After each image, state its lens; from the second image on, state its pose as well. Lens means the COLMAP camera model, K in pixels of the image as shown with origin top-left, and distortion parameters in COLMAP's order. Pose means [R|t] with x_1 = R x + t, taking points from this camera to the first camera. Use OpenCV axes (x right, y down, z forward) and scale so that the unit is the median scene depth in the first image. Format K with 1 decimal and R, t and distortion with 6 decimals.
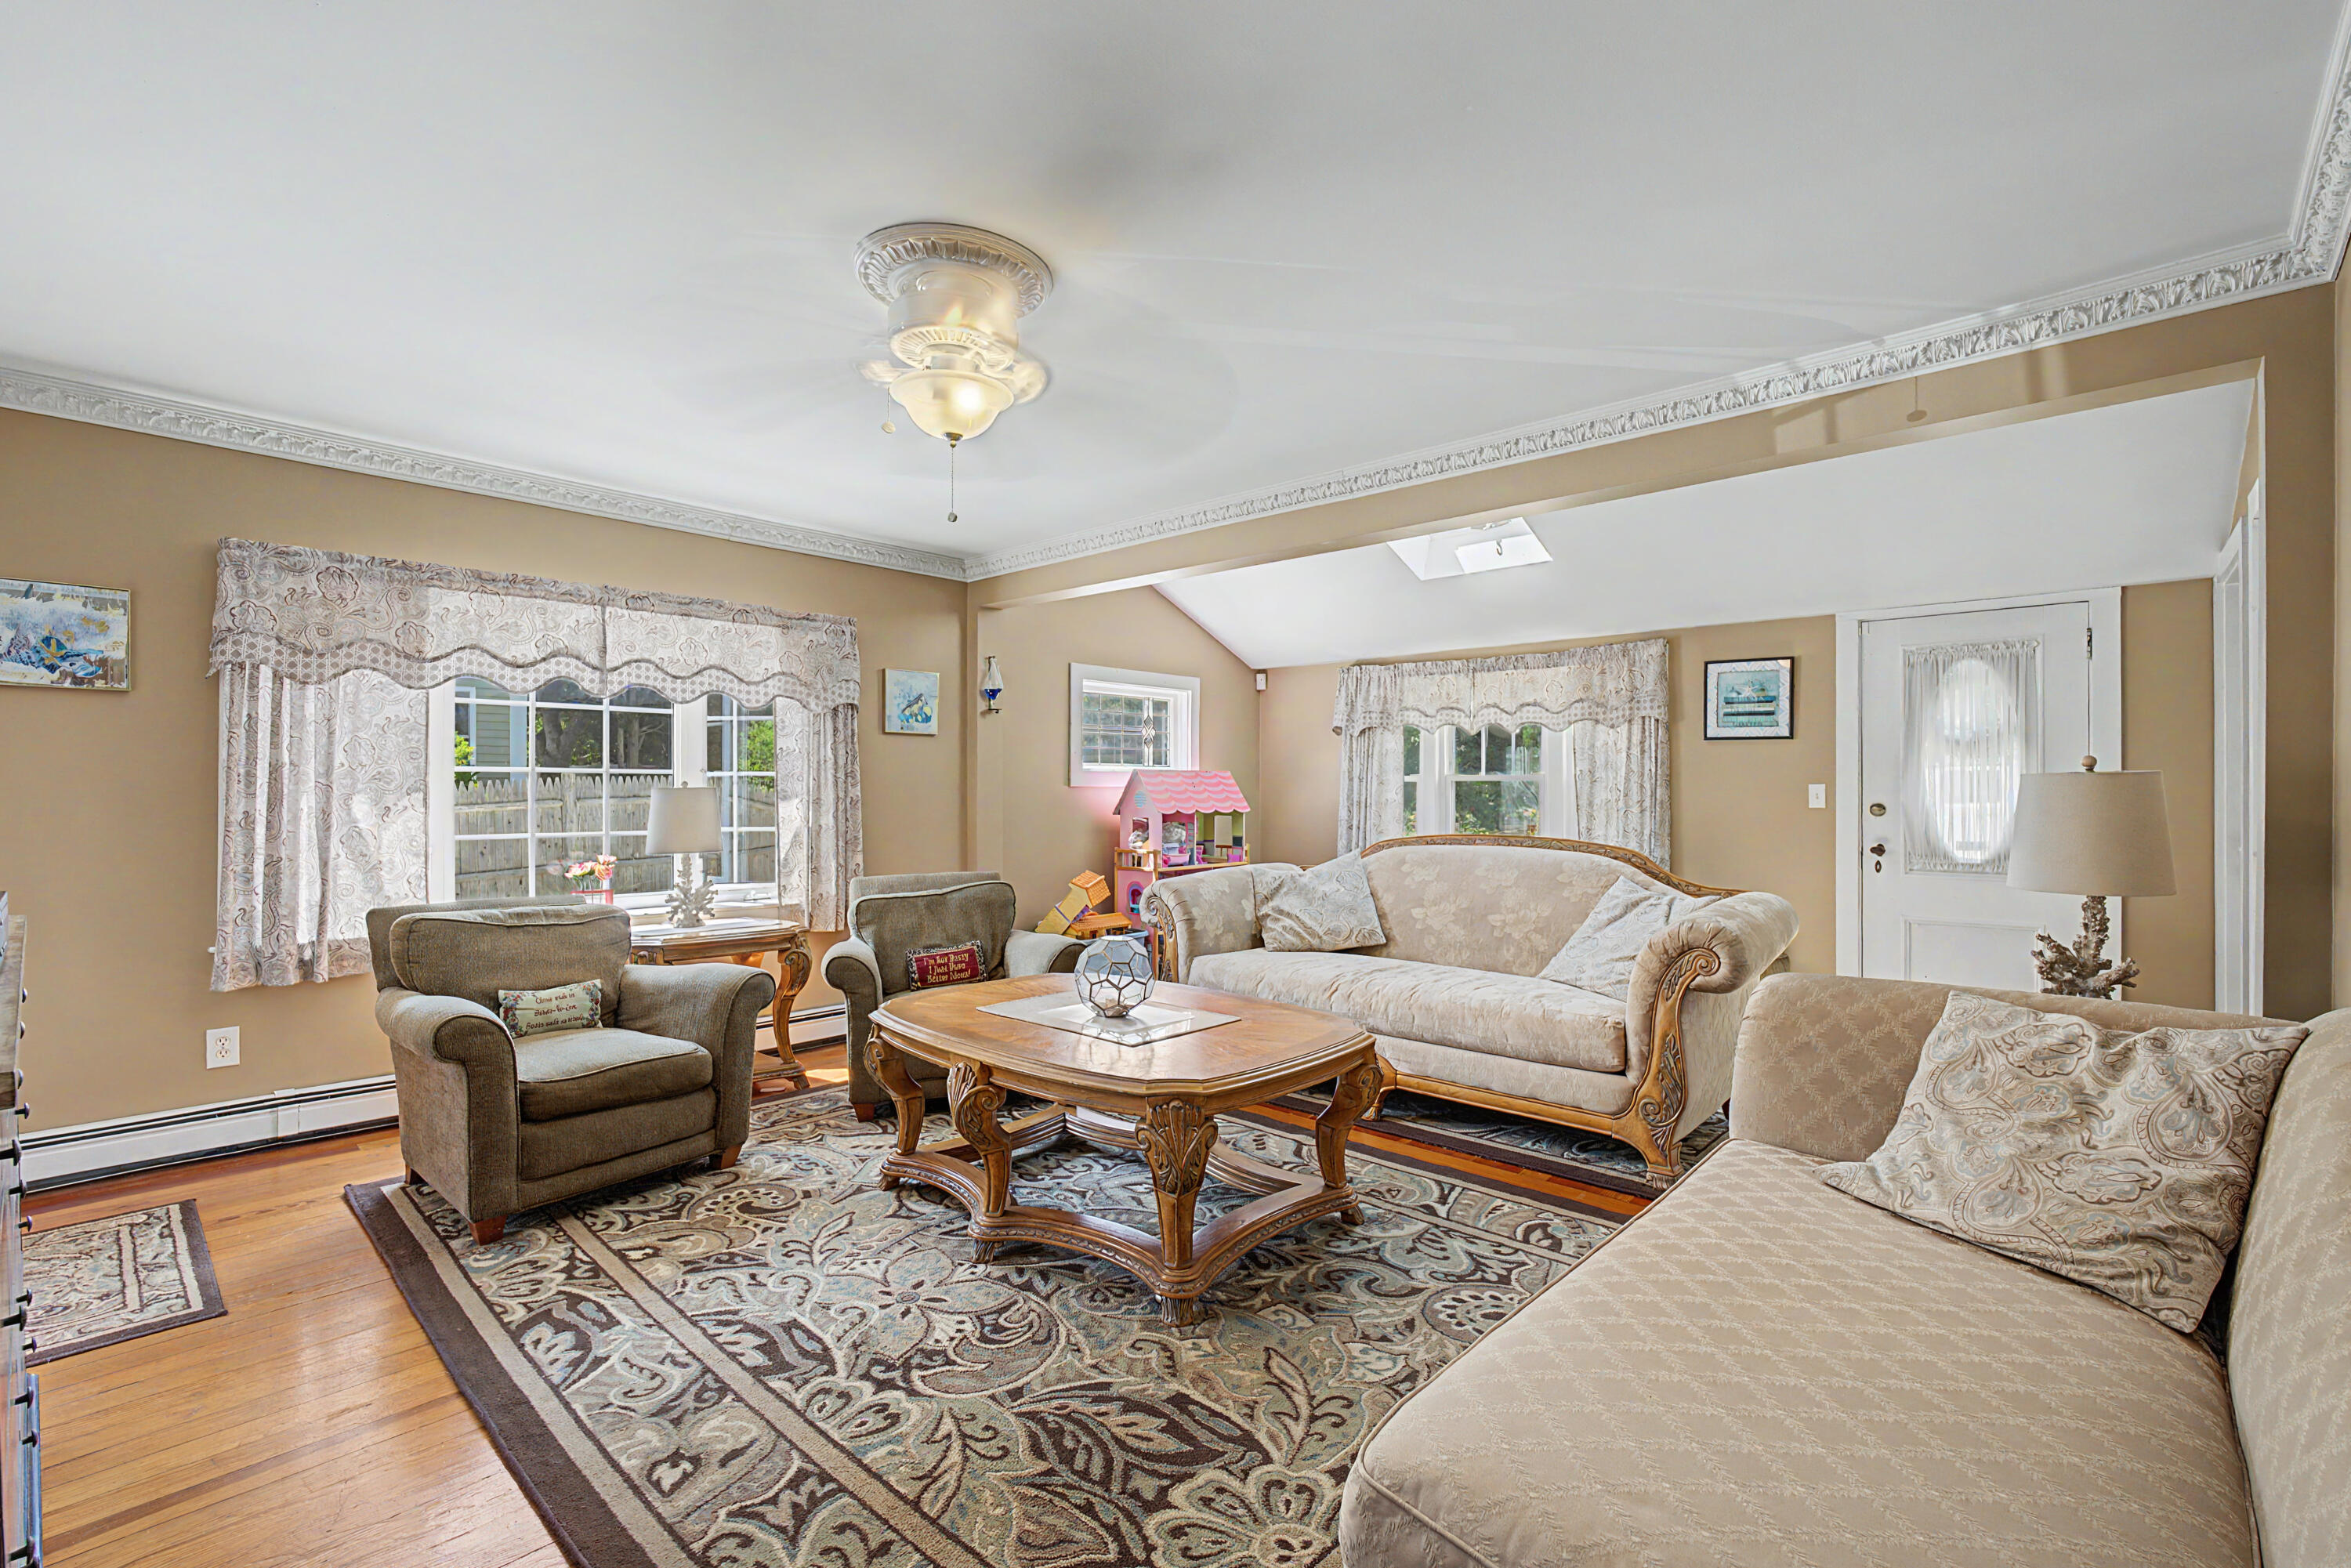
lens RADIAL K [[1044.8, 0, 1182.6], [0, 1044.8, 795.8], [0, 0, 1]] dist [-0.001610, -0.000647]
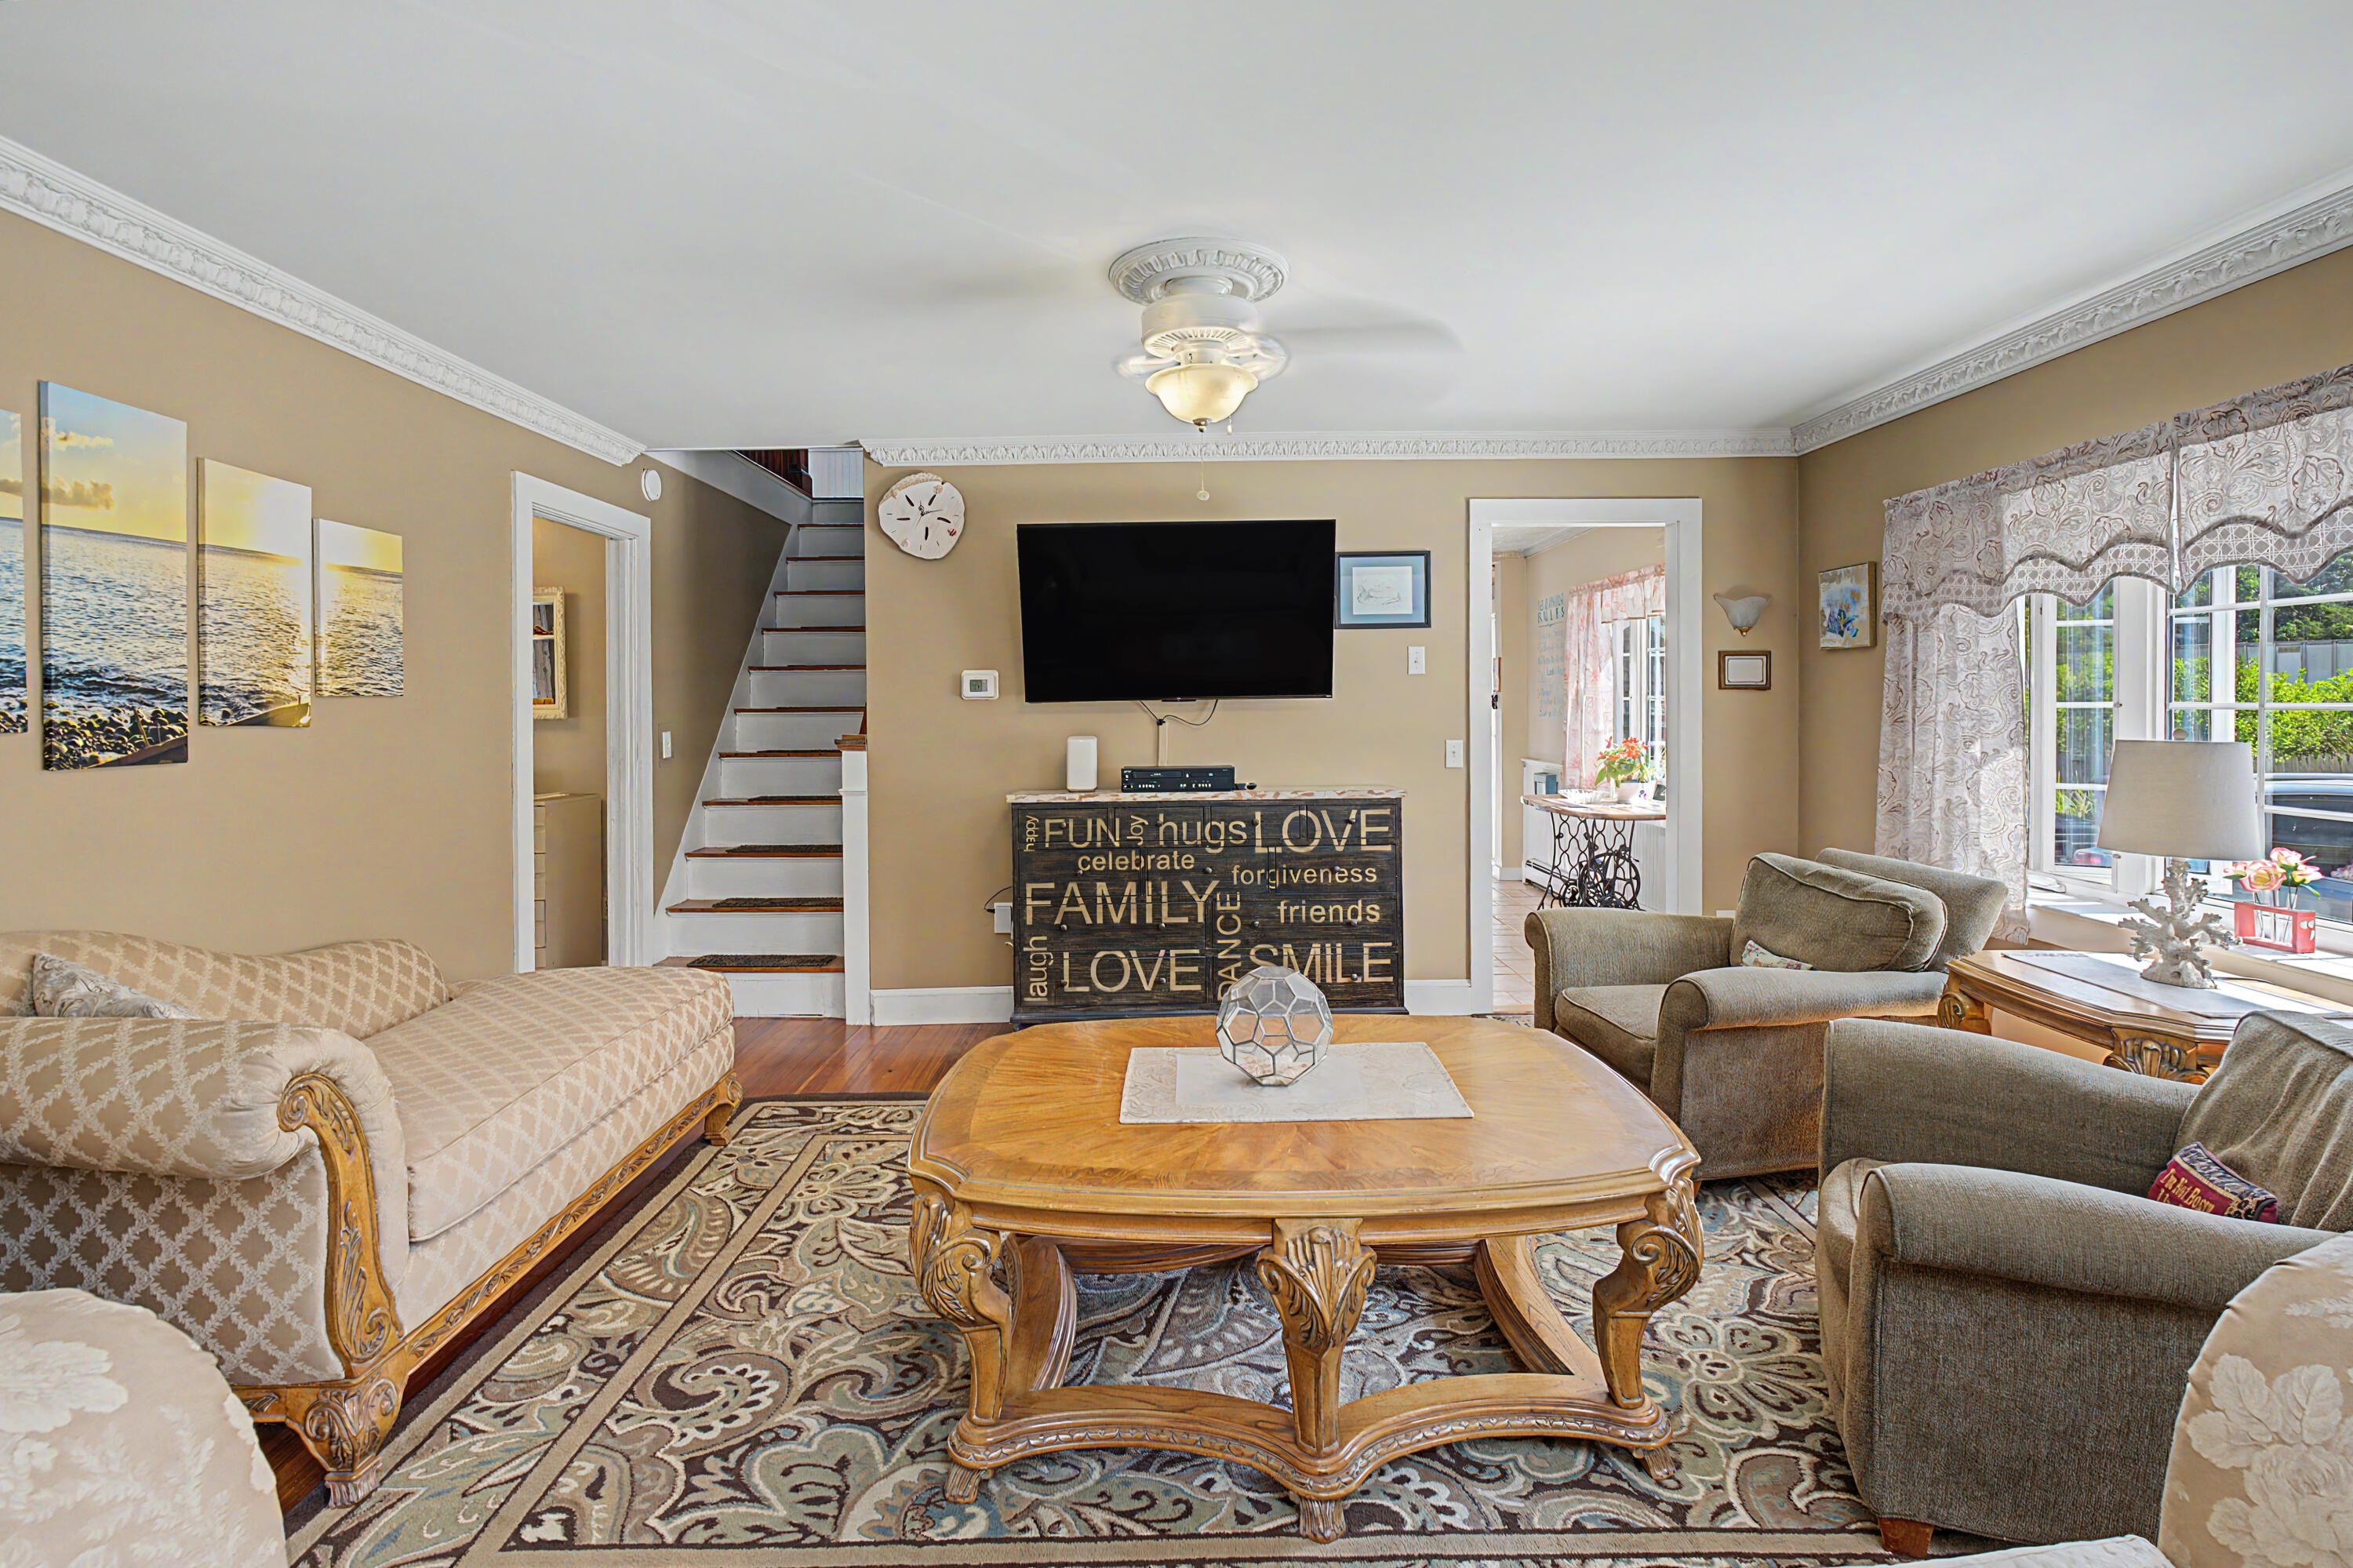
lens RADIAL K [[1121.9, 0, 1171.4], [0, 1121.9, 713.4], [0, 0, 1]] dist [-0.000626, -0.000257]
pose [[-0.739932, 0.012119, -0.672573, 0.472324], [0.004606, 0.999906, 0.012950, -0.044460], [0.672666, 0.006484, -0.739918, 1.461441]]
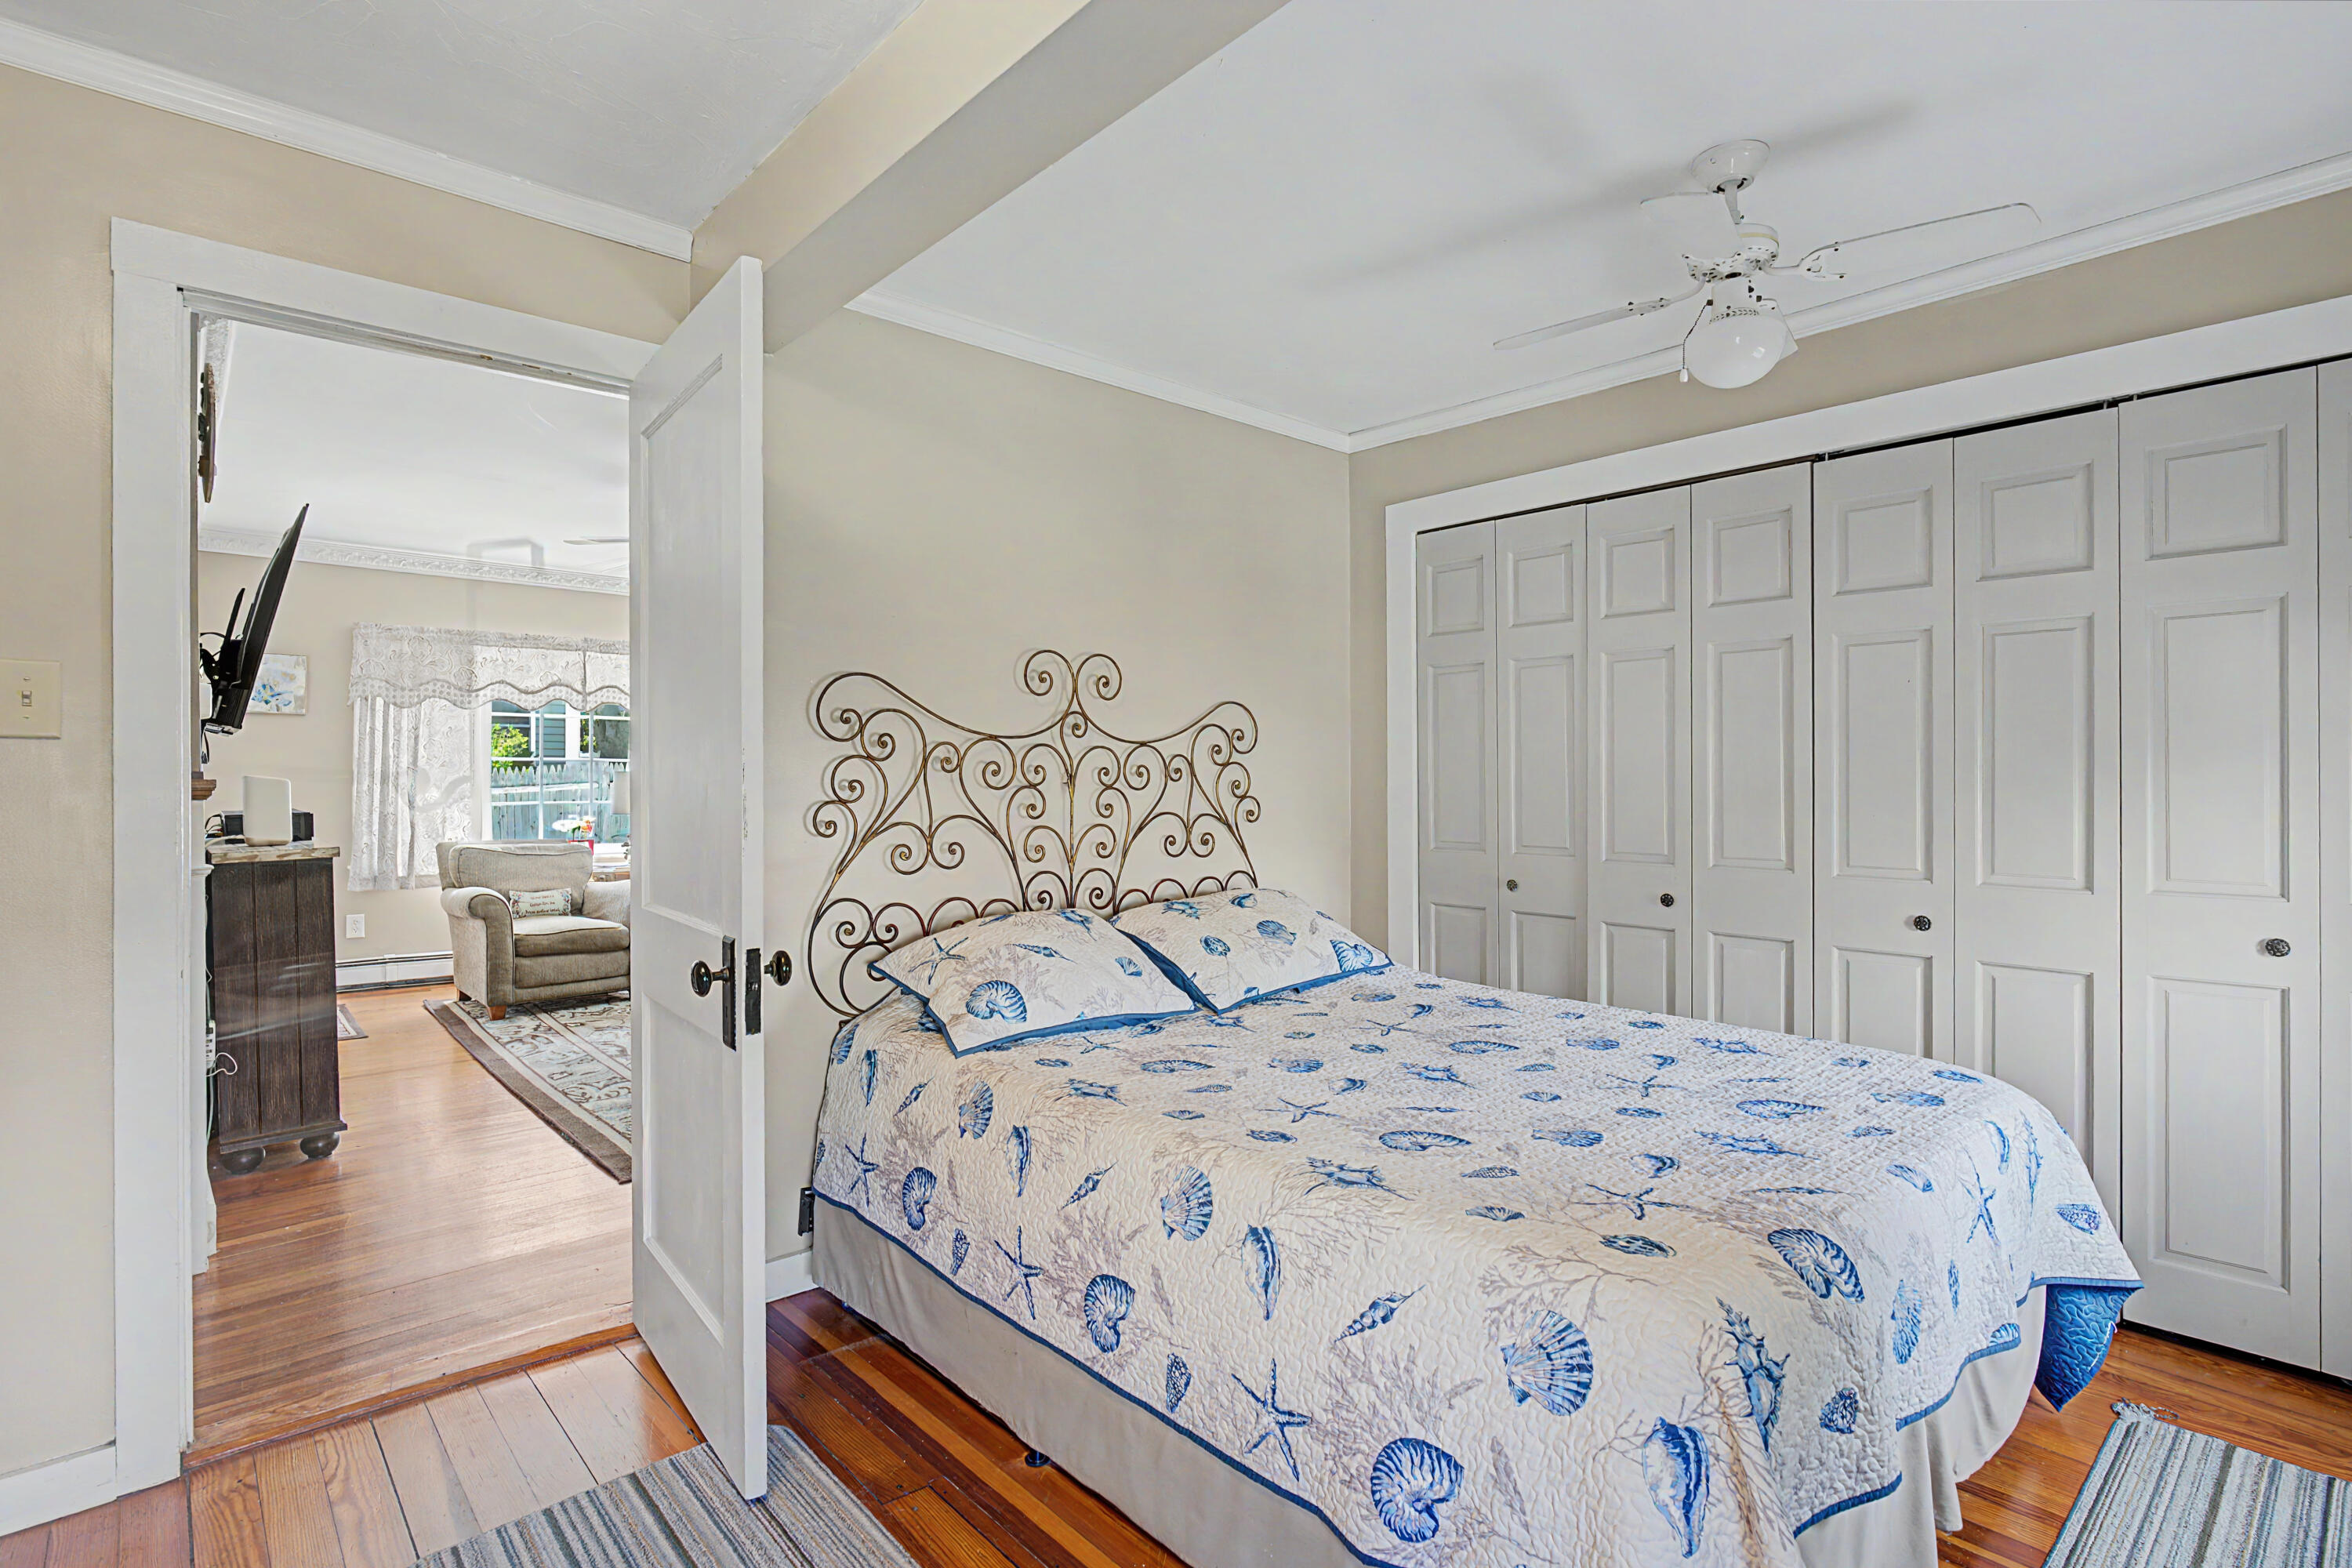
lens RADIAL K [[1134.4, 0, 1176.0], [0, 1134.4, 784.0], [0, 0, 1]] dist [-0.001620, -0.000238]
pose [[0.995635, 0.000375, -0.093326, 0.611331], [-0.000411, 1.000000, -0.000363, 0.014343], [0.093326, 0.000400, 0.995635, -0.751993]]
